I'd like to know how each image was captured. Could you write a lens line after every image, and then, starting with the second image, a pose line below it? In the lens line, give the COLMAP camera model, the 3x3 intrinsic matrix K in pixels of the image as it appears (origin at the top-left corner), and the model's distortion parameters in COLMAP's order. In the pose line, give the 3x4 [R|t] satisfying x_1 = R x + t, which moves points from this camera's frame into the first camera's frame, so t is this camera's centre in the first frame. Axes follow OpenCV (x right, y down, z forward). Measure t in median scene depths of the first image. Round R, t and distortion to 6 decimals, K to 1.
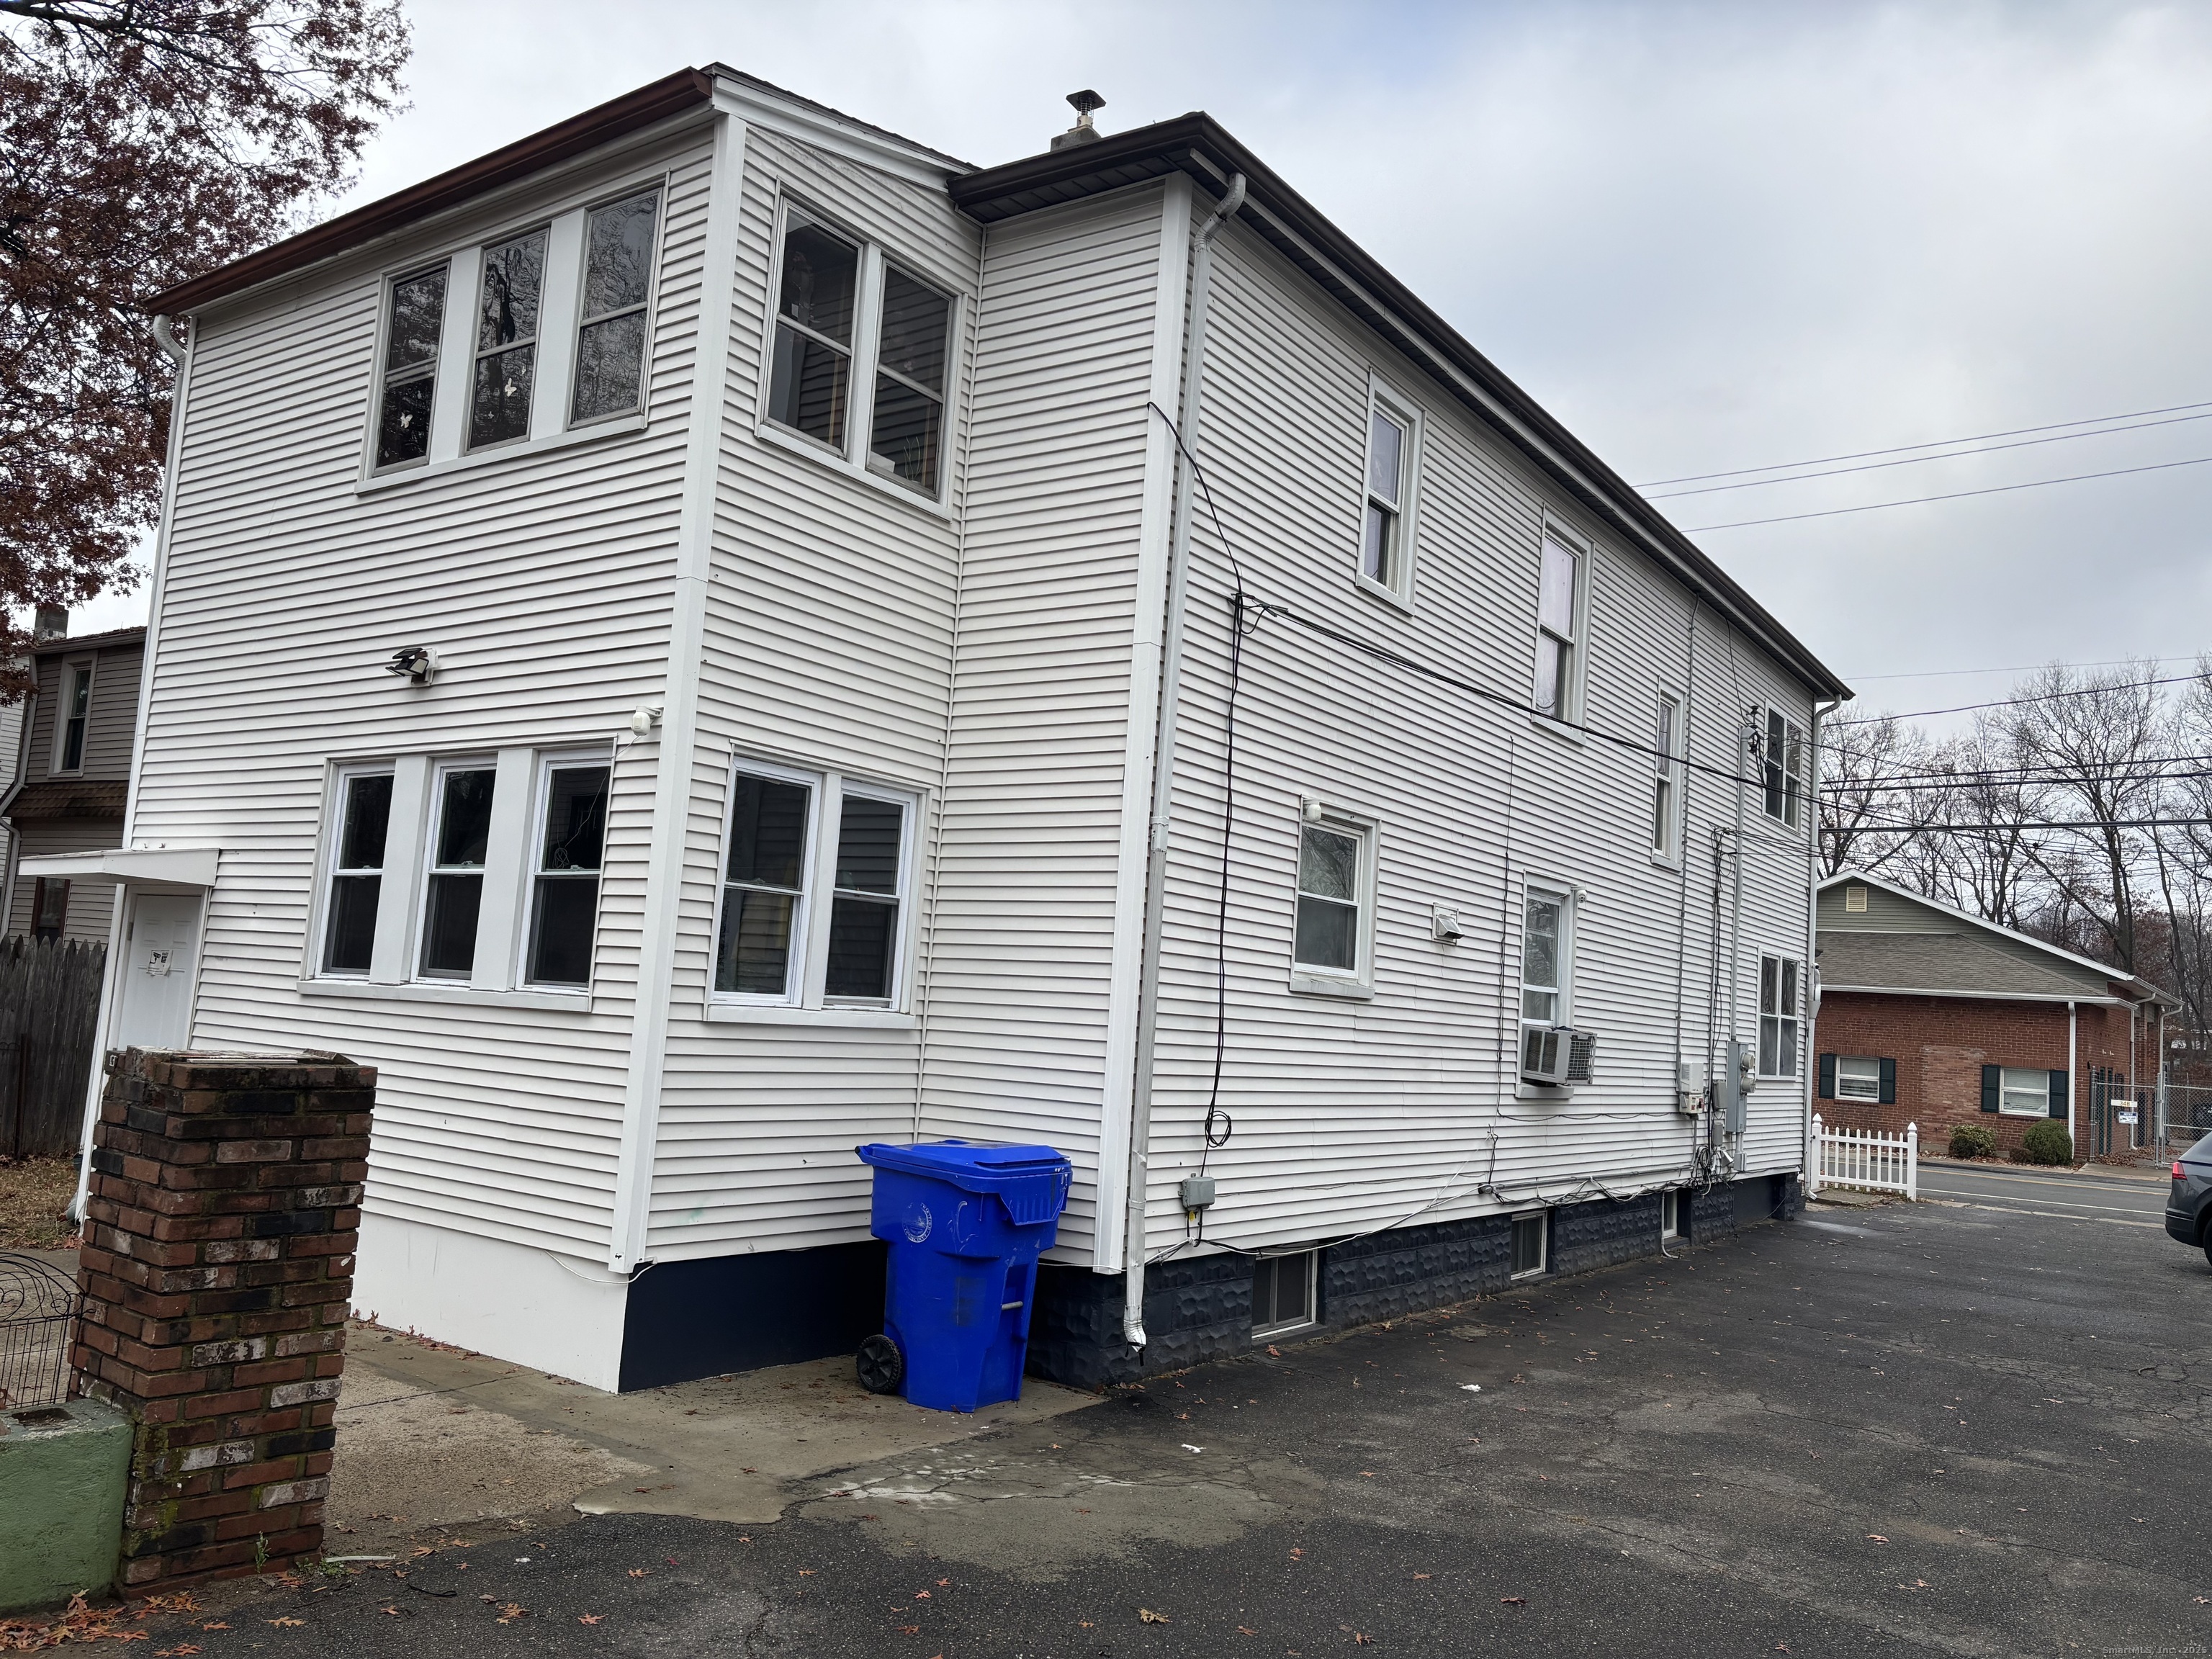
lens RADIAL K [[1662.7, 0, 1103.9], [0, 1662.7, 829.8], [0, 0, 1]] dist [0.035926, -0.034783]
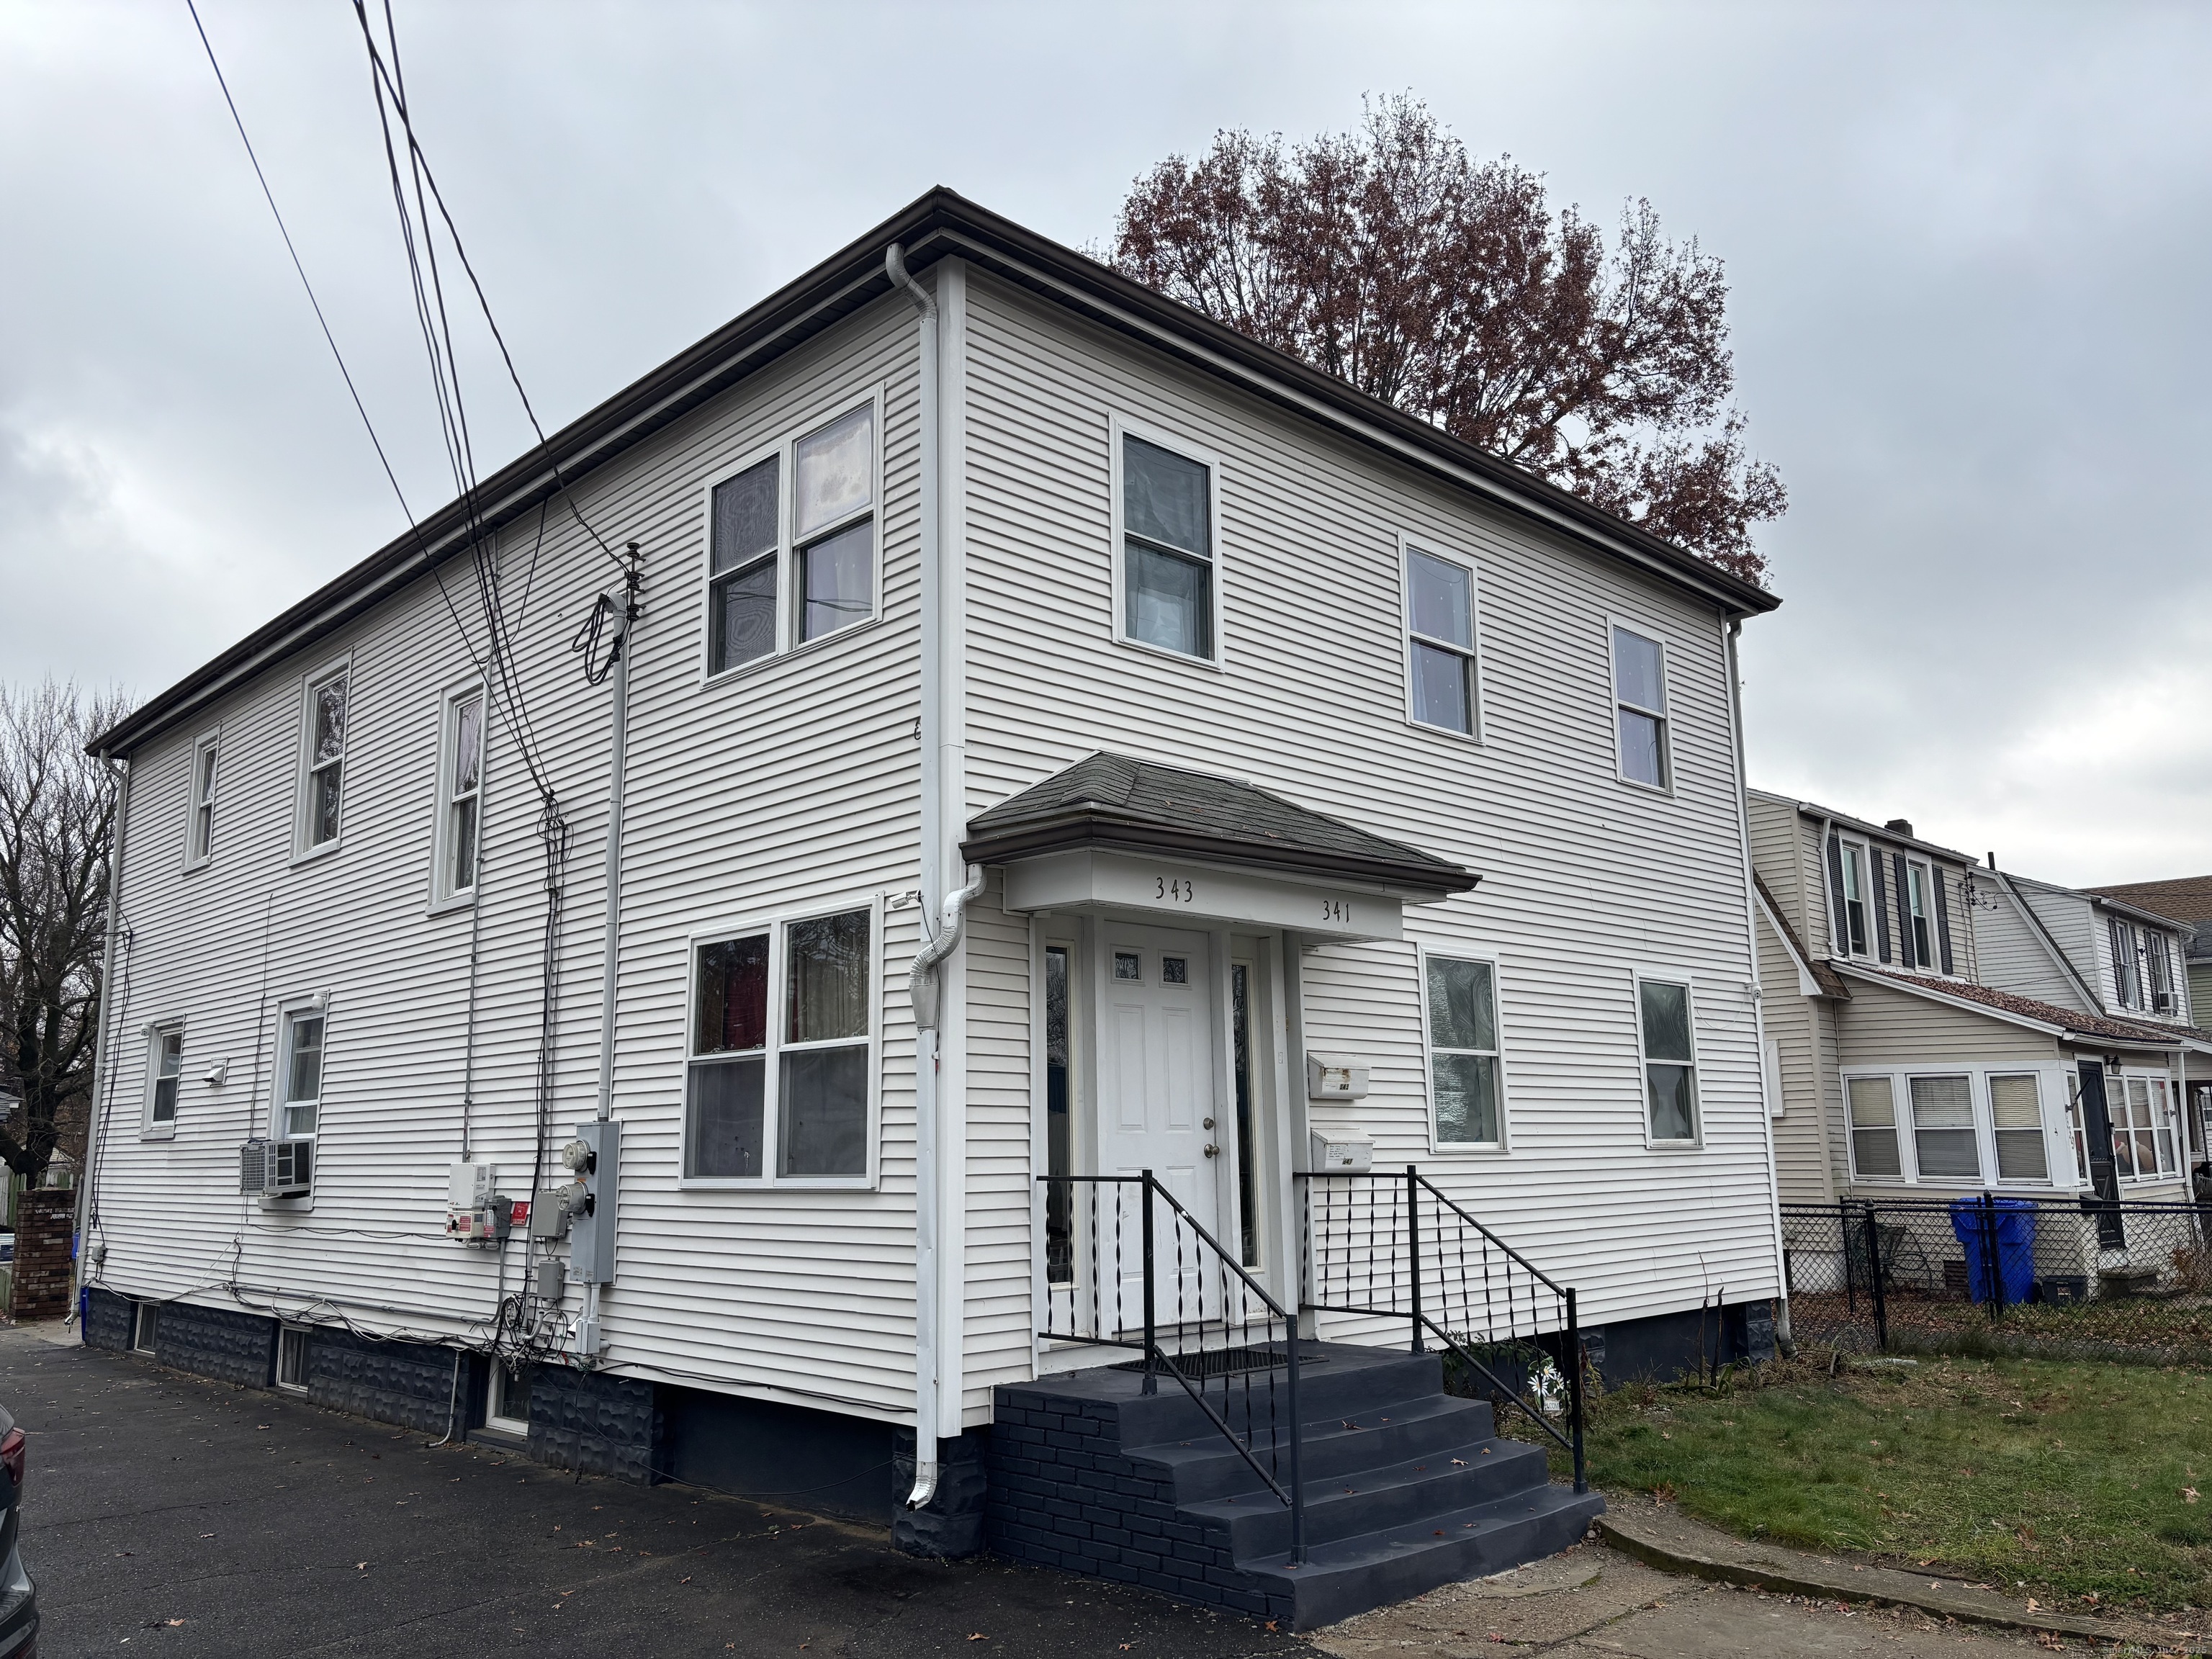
lens RADIAL K [[1662.7, 0, 1096.7], [0, 1662.7, 849.7], [0, 0, 1]] dist [0.035926, -0.034783]
pose [[-0.191326, -0.236459, -0.952618, 1.092989], [0.112773, 0.958824, -0.260649, 0.247501], [0.975026, -0.157299, -0.156782, 1.524859]]
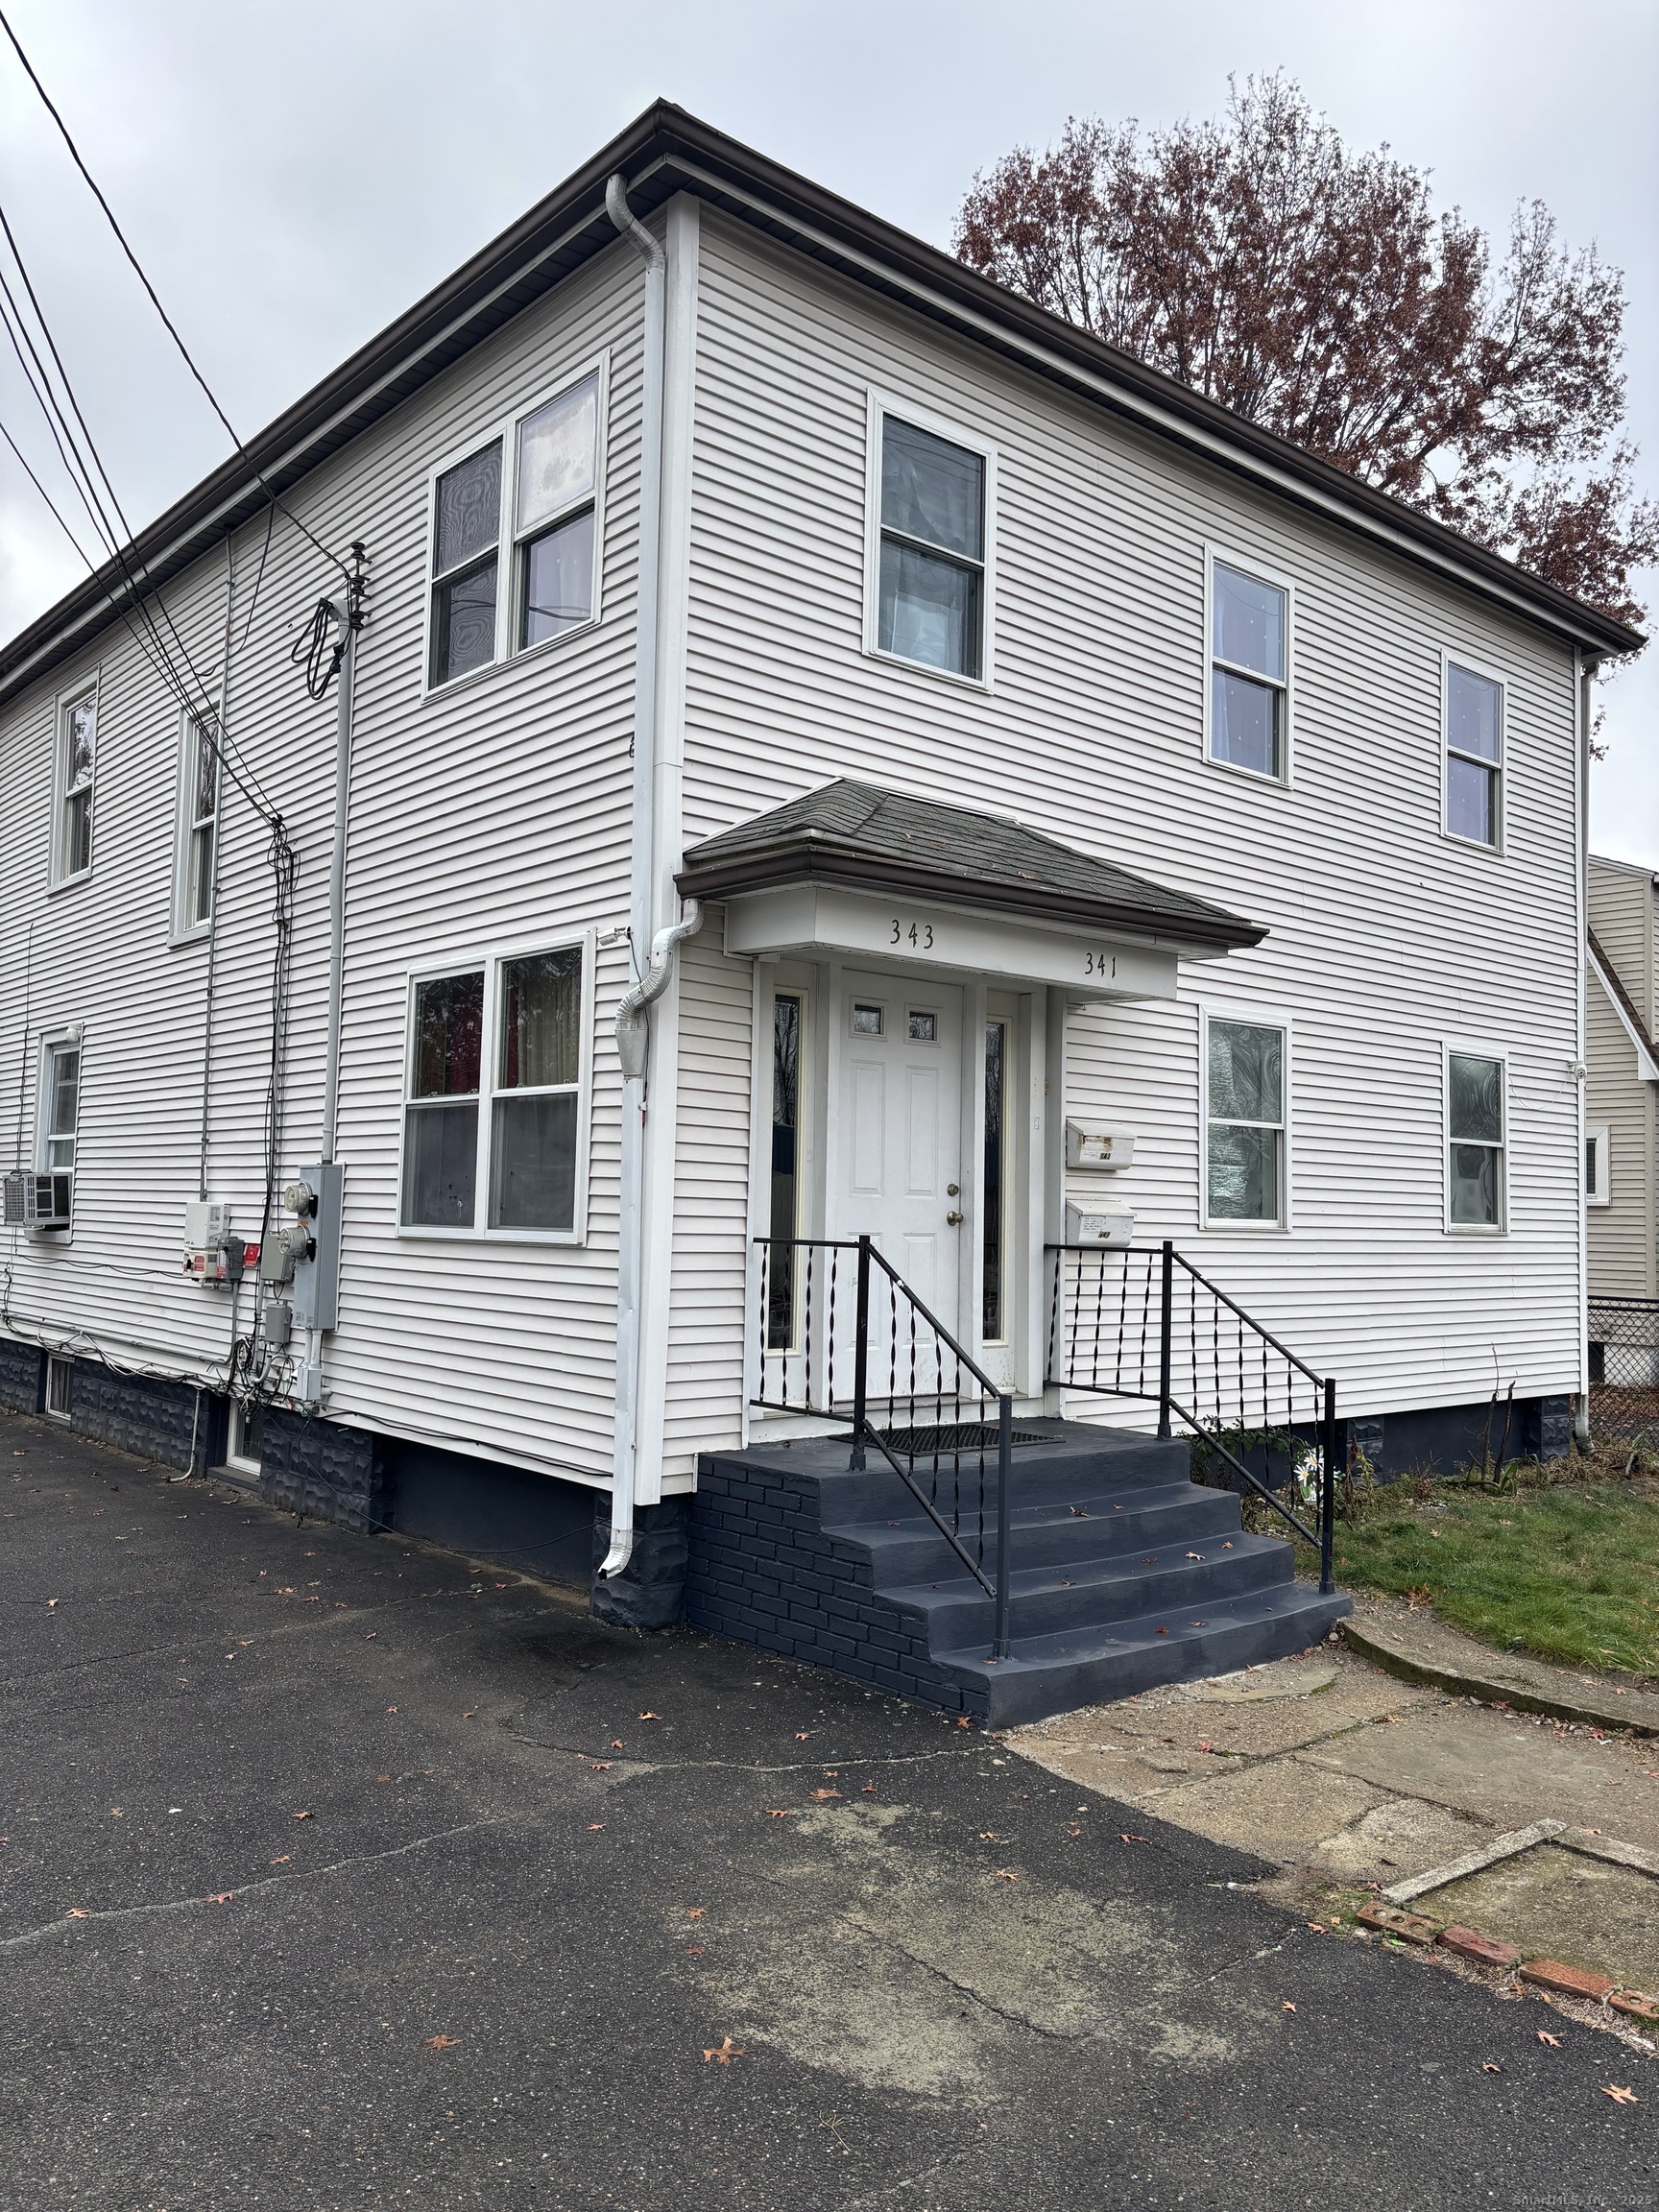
lens RADIAL K [[1662.7, 0, 824.2], [0, 1662.7, 1112.7], [0, 0, 1]] dist [0.035926, -0.034783]
pose [[-0.246474, -0.130203, -0.960363, 1.037495], [0.071269, 0.985816, -0.151945, 0.246645], [0.966525, -0.105895, -0.233699, 1.547122]]
